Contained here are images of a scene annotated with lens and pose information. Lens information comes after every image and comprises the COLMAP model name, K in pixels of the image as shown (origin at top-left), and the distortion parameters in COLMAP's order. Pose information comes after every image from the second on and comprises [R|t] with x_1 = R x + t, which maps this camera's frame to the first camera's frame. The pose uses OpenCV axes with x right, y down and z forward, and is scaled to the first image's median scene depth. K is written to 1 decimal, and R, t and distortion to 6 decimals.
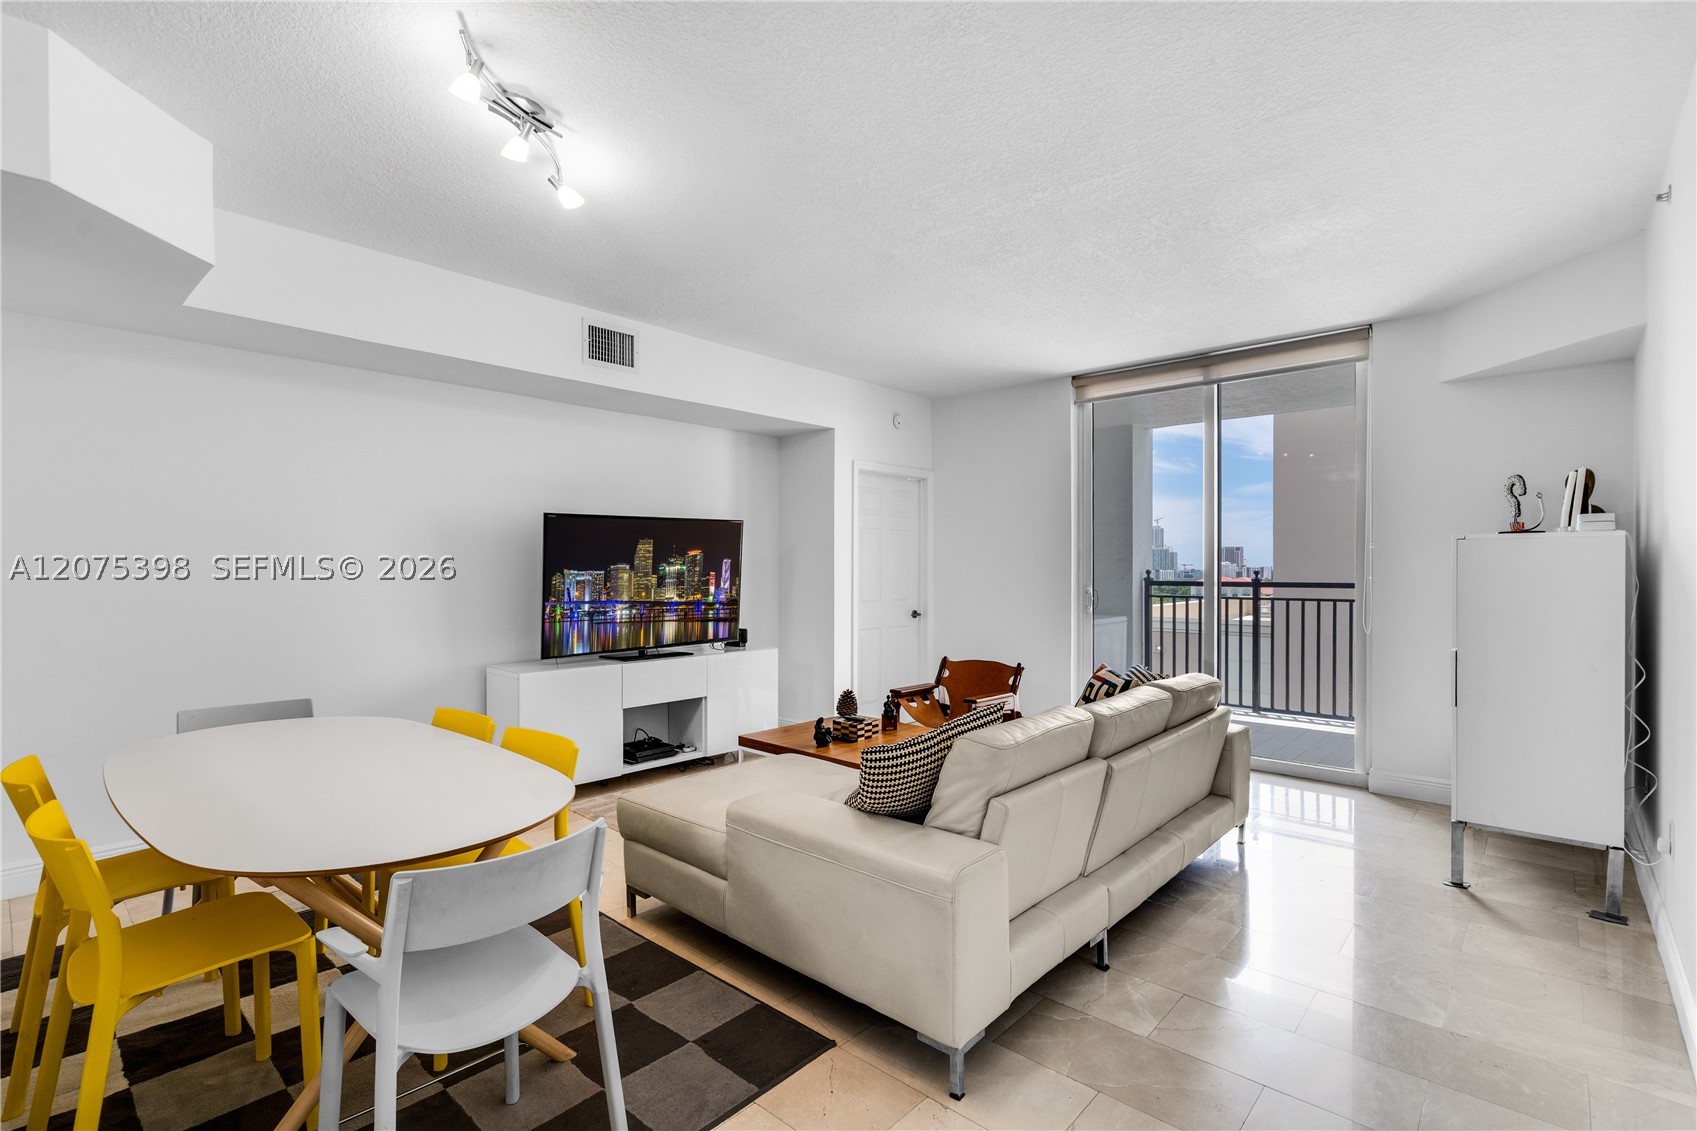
lens RADIAL K [[782.4, 0, 870.3], [0, 782.4, 578.1], [0, 0, 1]] dist [-0.002453, 0.001799]
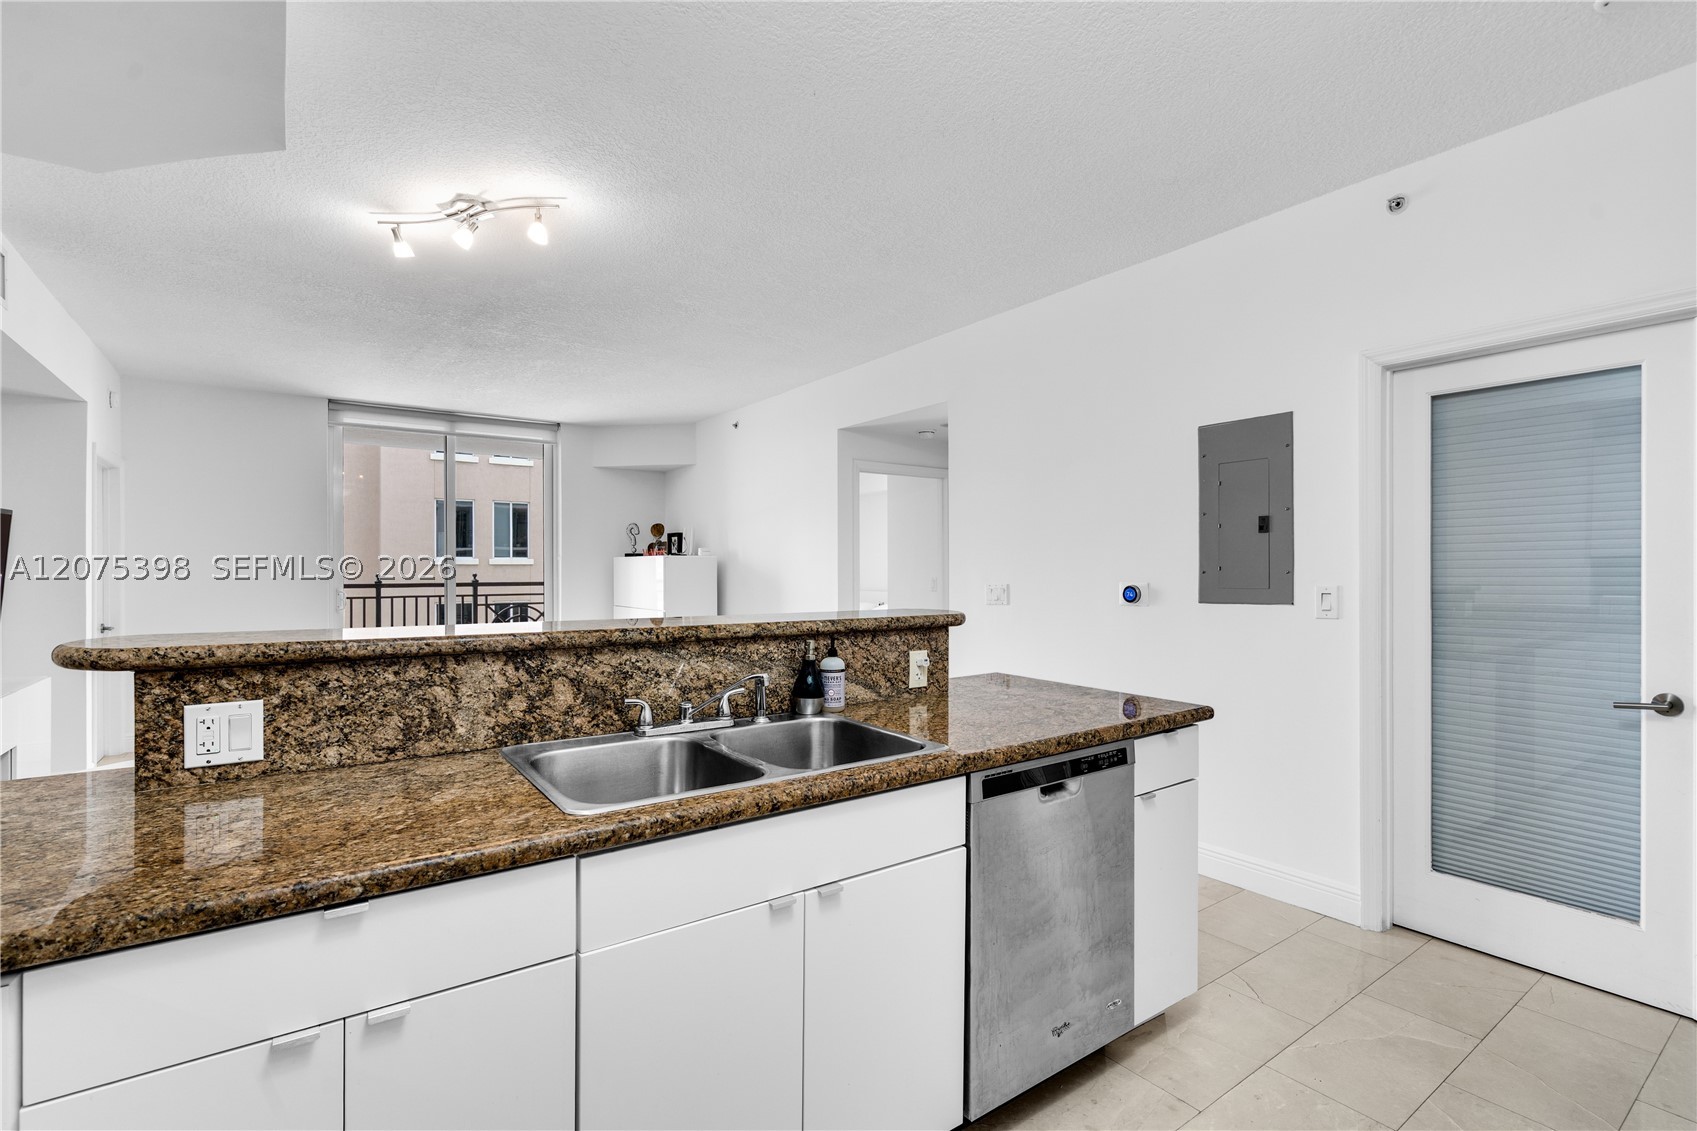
lens RADIAL K [[782.4, 0, 835.4], [0, 782.4, 569.3], [0, 0, 1]] dist [-0.002453, 0.001799]
pose [[0.208720, 0.002755, 0.977972, -0.779910], [0.014230, 0.999882, -0.005854, -0.000625], [-0.977872, 0.015139, 0.208656, 0.086345]]
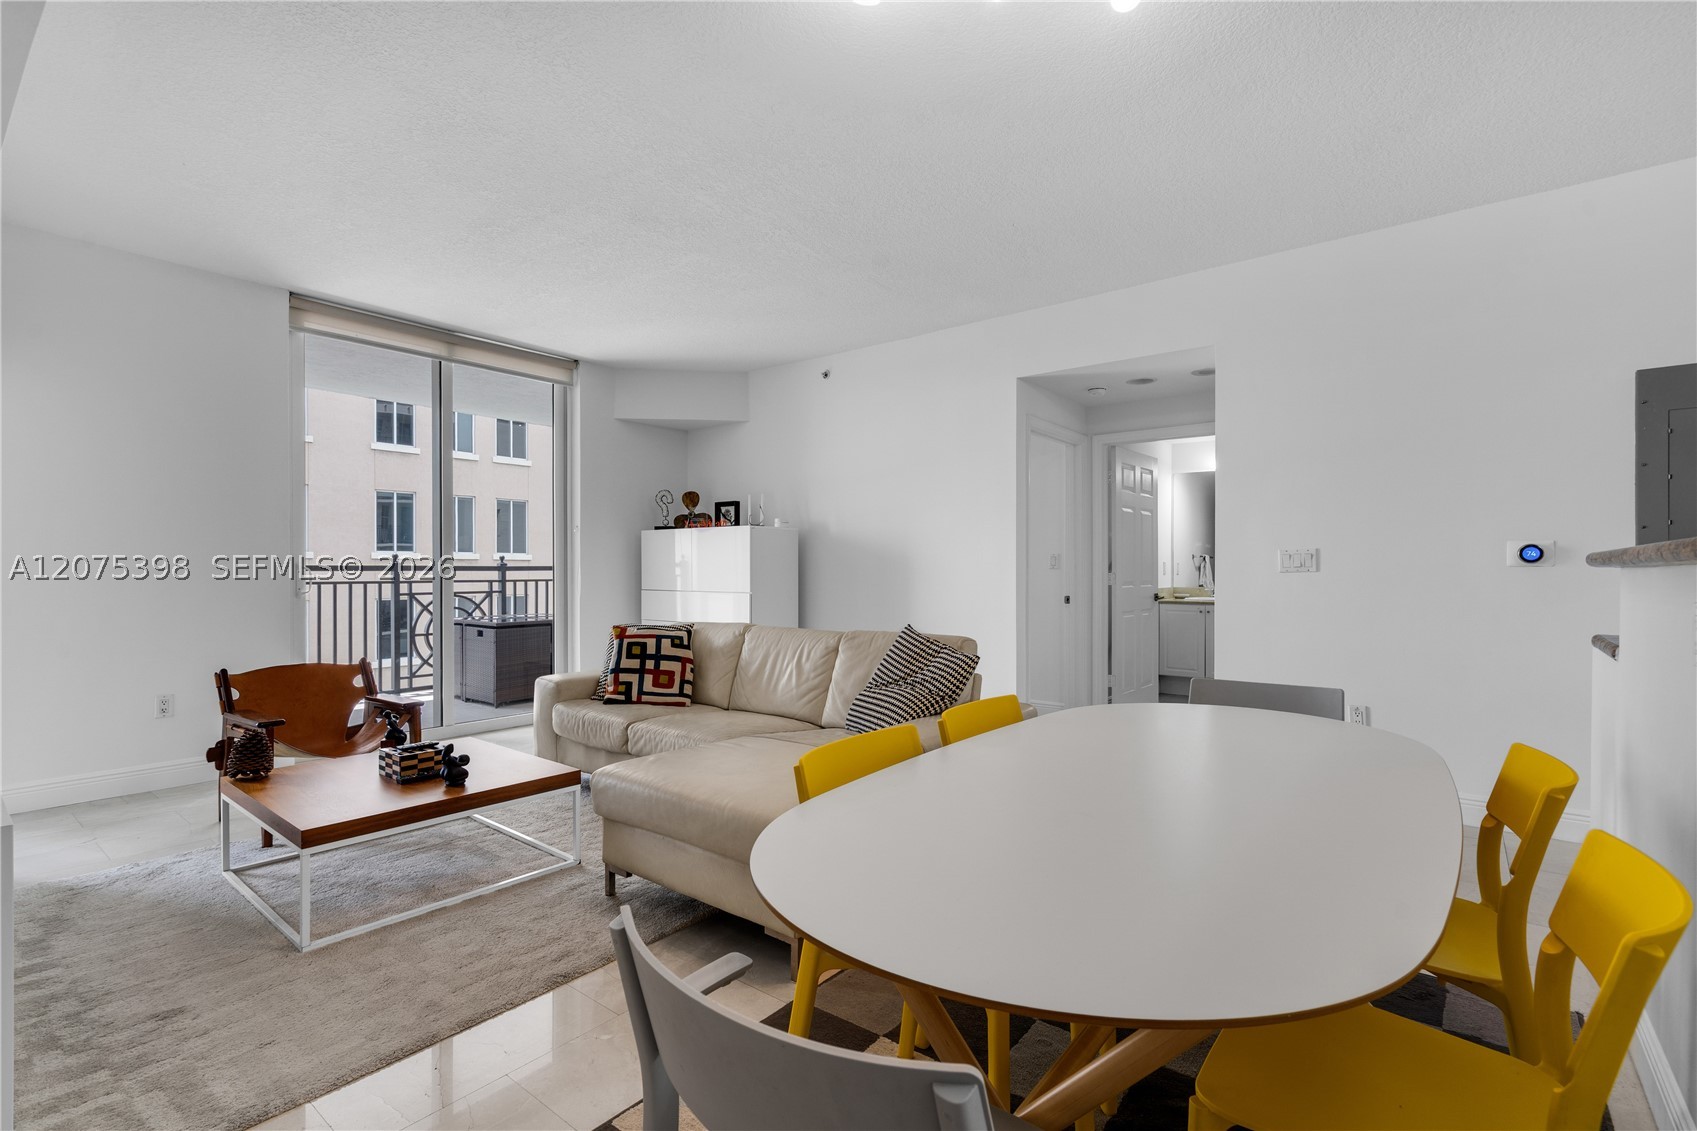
lens RADIAL K [[782.4, 0, 842.7], [0, 782.4, 575.5], [0, 0, 1]] dist [-0.002453, 0.001799]
pose [[-0.064447, -0.004970, 0.997909, -0.642762], [0.011439, 0.999918, 0.005718, 0.029573], [-0.997856, 0.011783, -0.064385, 0.588537]]
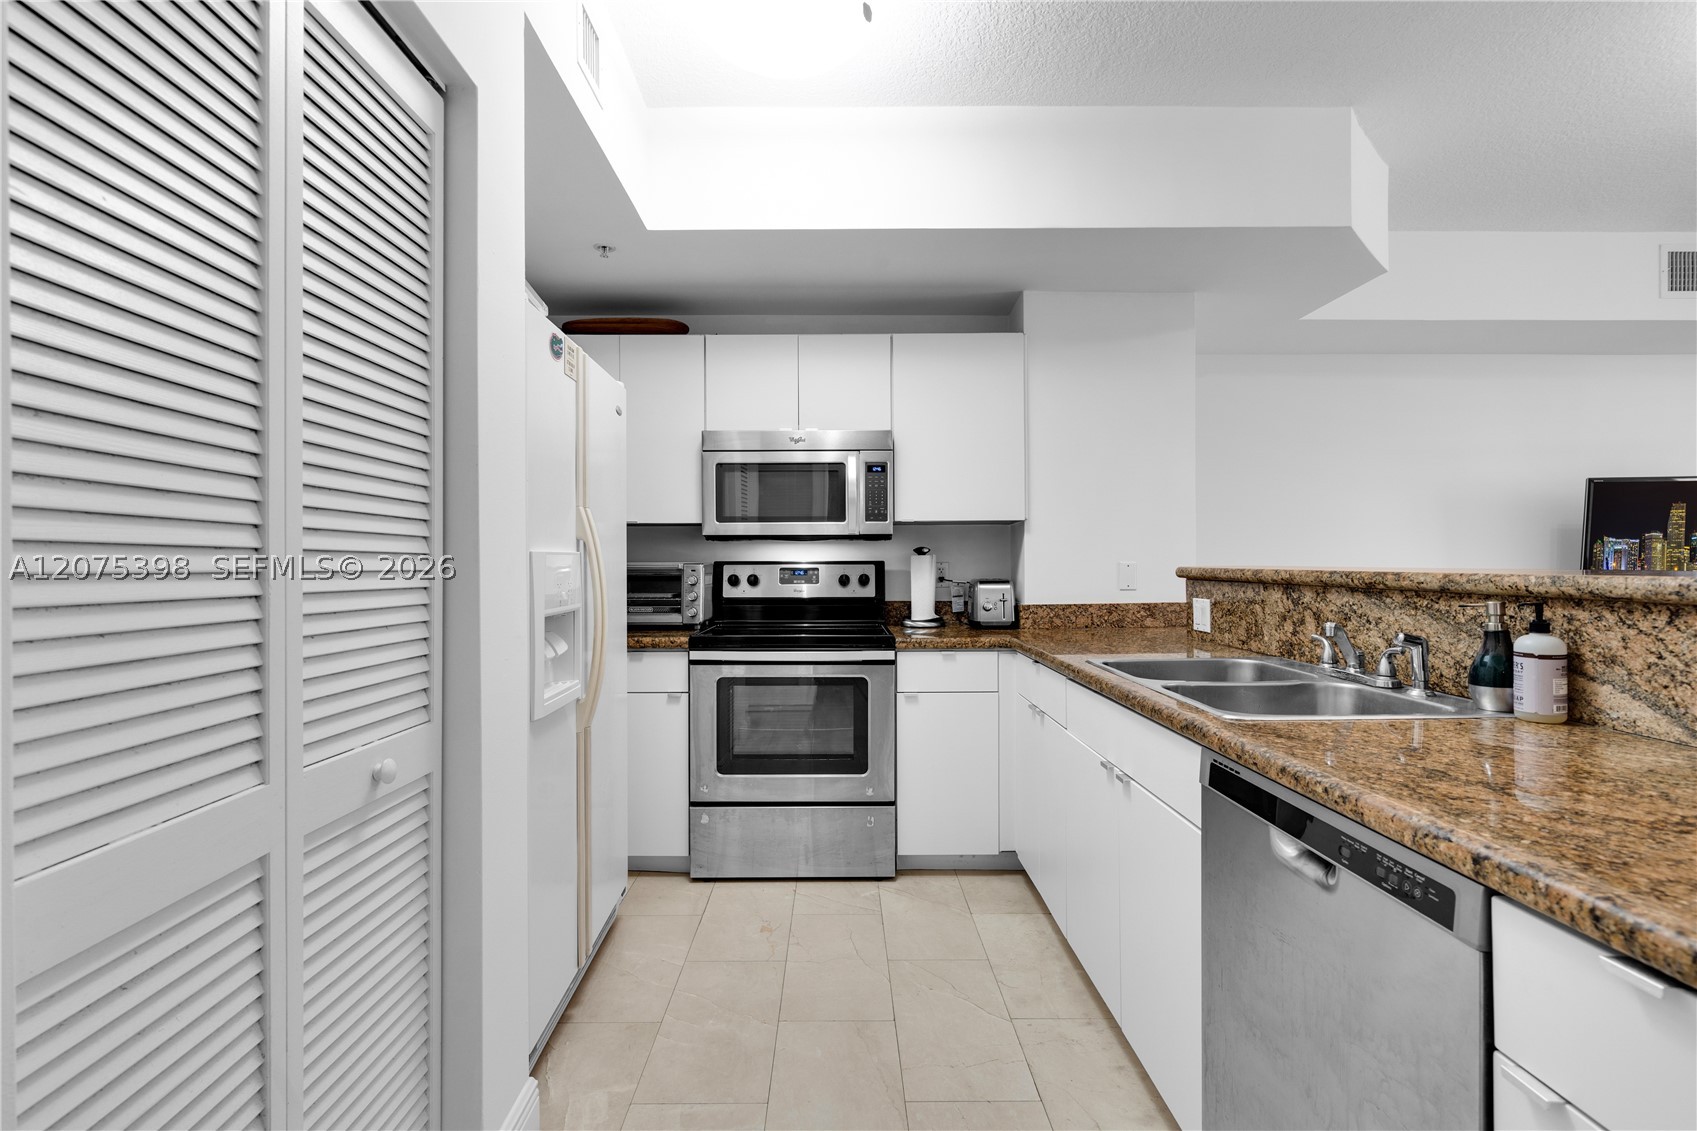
lens RADIAL K [[782.4, 0, 830.2], [0, 782.4, 570.4], [0, 0, 1]] dist [-0.002453, 0.001799]
pose [[0.660757, 0.005534, -0.750580, -0.277712], [-0.008185, 0.999966, 0.000168, 0.027658], [0.750555, 0.006033, 0.660780, -0.203401]]
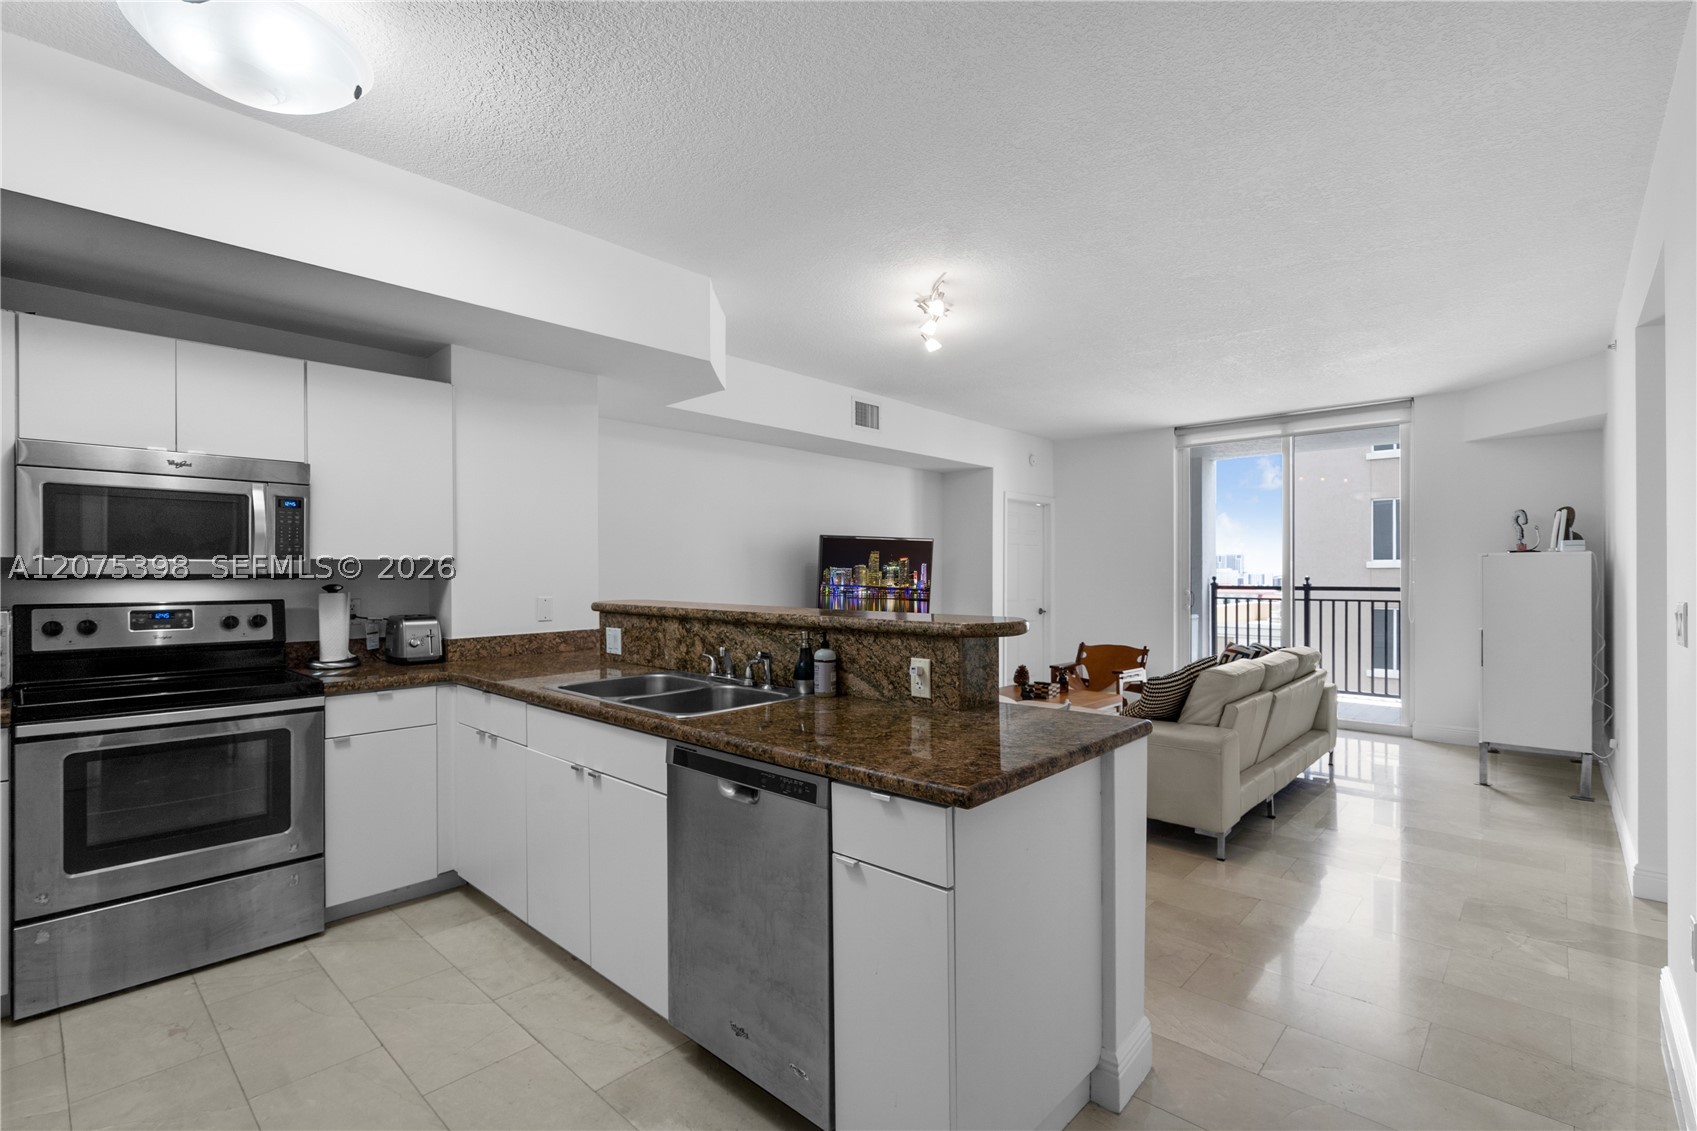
lens RADIAL K [[782.4, 0, 860.3], [0, 782.4, 578.2], [0, 0, 1]] dist [-0.002453, 0.001799]
pose [[0.999970, 0.001986, -0.007458, -0.293570], [-0.002052, 0.999960, -0.008748, 0.005542], [0.007440, 0.008763, 0.999934, -0.346769]]
